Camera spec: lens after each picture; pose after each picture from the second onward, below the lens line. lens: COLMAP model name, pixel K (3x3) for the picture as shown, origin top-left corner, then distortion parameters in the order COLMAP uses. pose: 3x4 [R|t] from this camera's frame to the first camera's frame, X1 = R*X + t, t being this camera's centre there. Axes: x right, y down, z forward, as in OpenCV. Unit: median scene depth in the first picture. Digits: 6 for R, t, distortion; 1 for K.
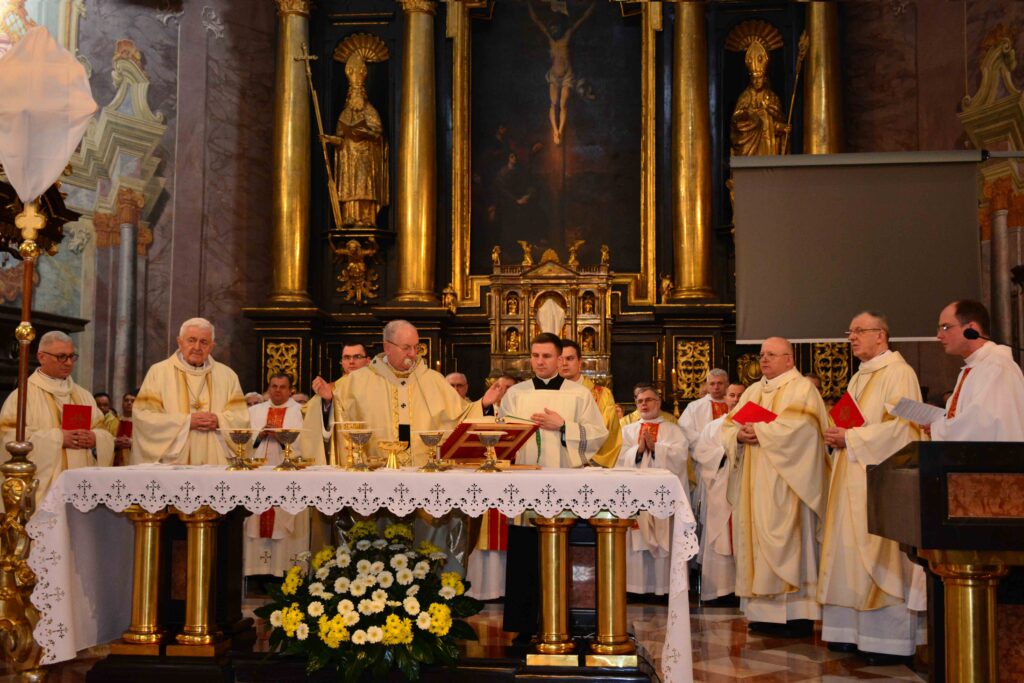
lens RADIAL K [[1169.4, 0, 513.4], [0, 1169.4, 343.6], [0, 0, 1]] dist [0.010260, 0.000000]
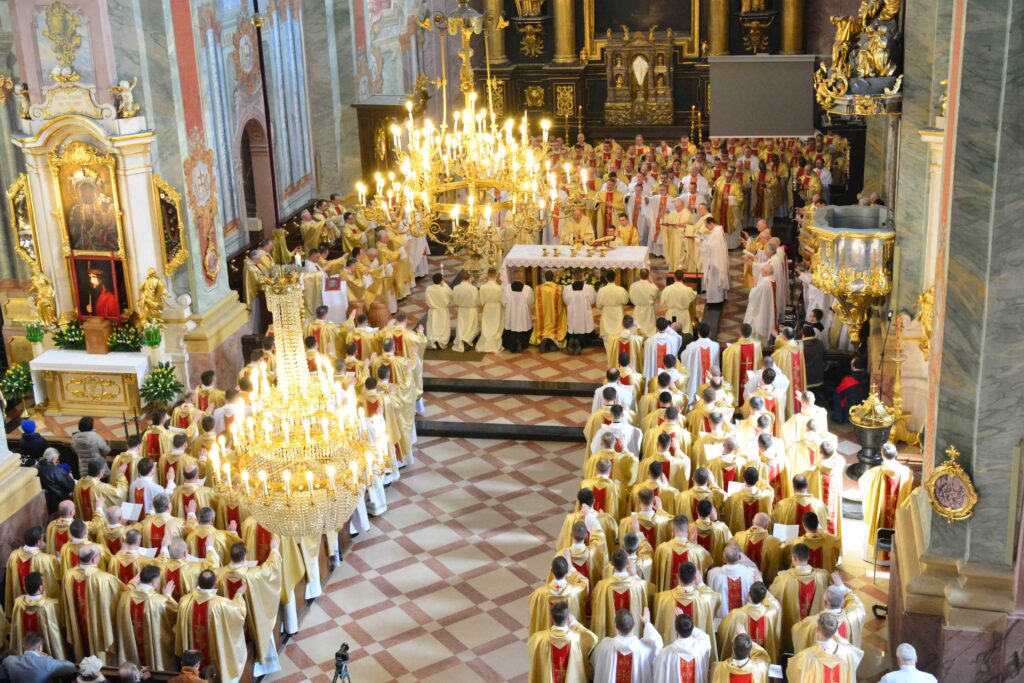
lens RADIAL K [[1342.5, 0, 512.3], [0, 1342.5, 340.6], [0, 0, 1]] dist [-0.009371, 0.000000]
pose [[0.994289, -0.011752, -0.106074, 0.053822], [0.053073, 0.916750, 0.395919, -0.495743], [0.092591, -0.399288, 0.912138, -1.151837]]
